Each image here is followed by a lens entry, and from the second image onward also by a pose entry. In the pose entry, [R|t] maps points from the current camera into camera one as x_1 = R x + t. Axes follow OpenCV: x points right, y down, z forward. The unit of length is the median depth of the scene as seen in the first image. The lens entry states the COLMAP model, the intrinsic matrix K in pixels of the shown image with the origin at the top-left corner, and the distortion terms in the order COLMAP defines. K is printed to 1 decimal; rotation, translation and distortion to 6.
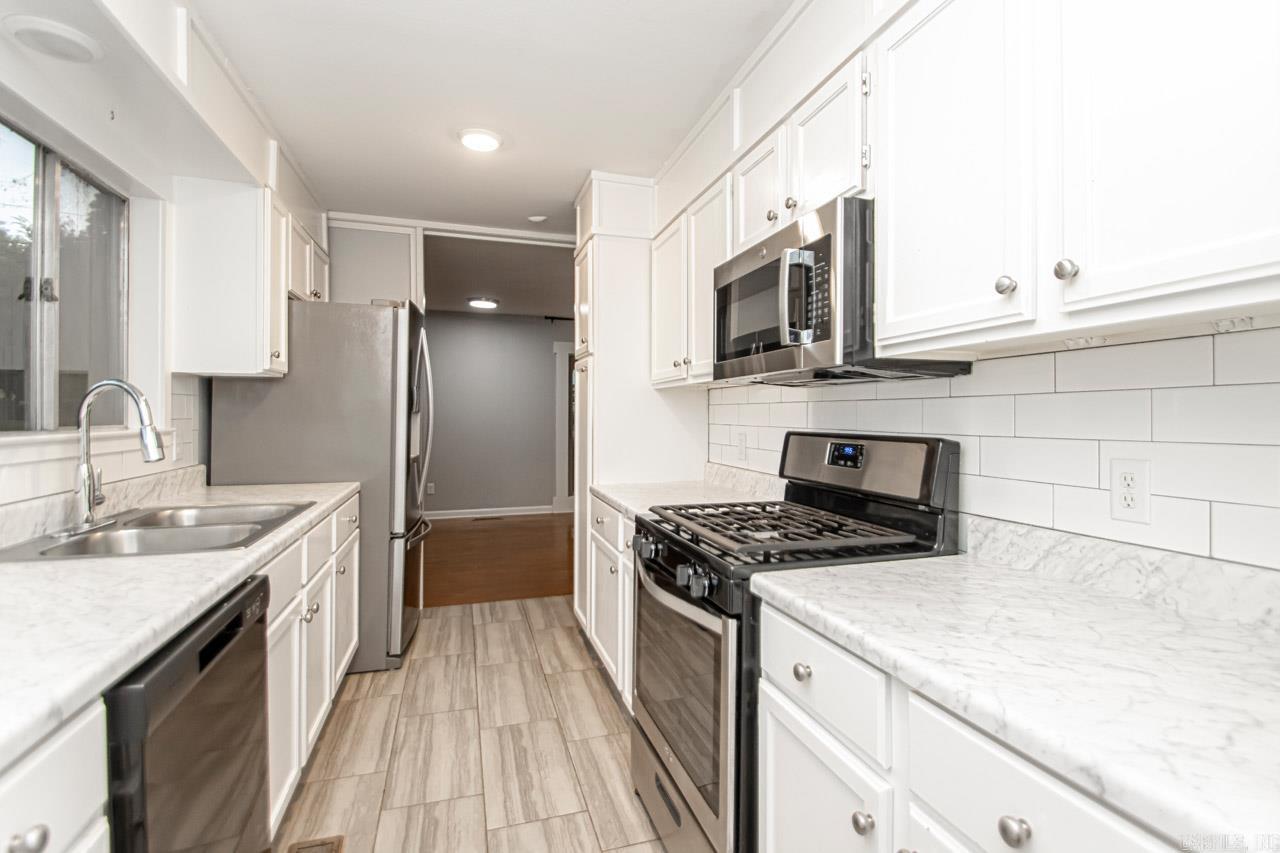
lens RADIAL K [[606.5, 0, 668.8], [0, 606.5, 423.3], [0, 0, 1]] dist [0.026276, -0.023112]
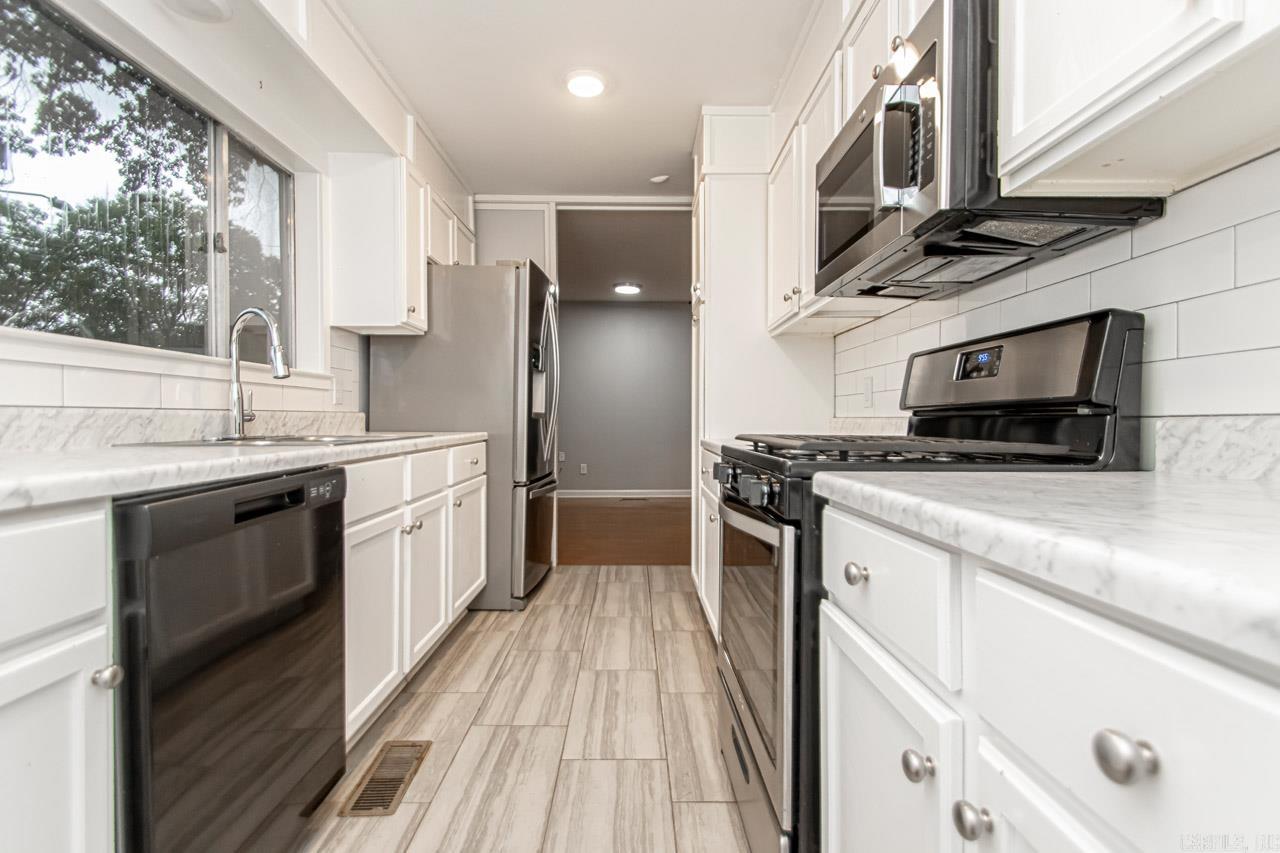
lens RADIAL K [[598.1, 0, 642.5], [0, 598.1, 429.7], [0, 0, 1]] dist [0.031660, -0.017316]
pose [[0.951228, 0.000180, -0.308489, 0.140388], [0.000834, 0.999995, 0.003157, 0.161508], [0.308487, -0.003260, 0.951223, 0.149209]]
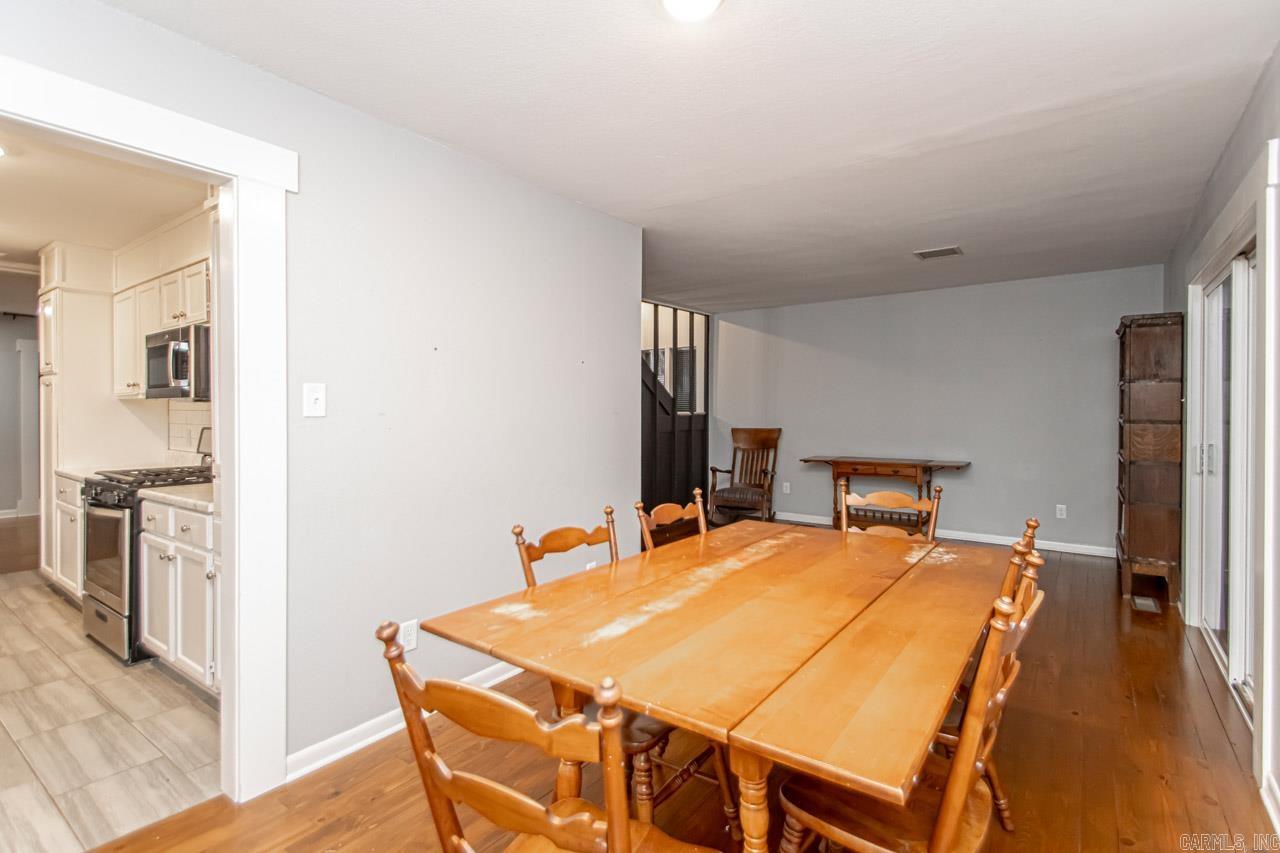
lens RADIAL K [[602.4, 0, 644.5], [0, 602.4, 422.3], [0, 0, 1]] dist [0.000425, 0.000275]
pose [[0.815666, -0.007334, 0.578477, 0.327073], [0.005167, 0.999972, 0.005392, -0.008387], [-0.578501, -0.001409, 0.815681, -1.697768]]
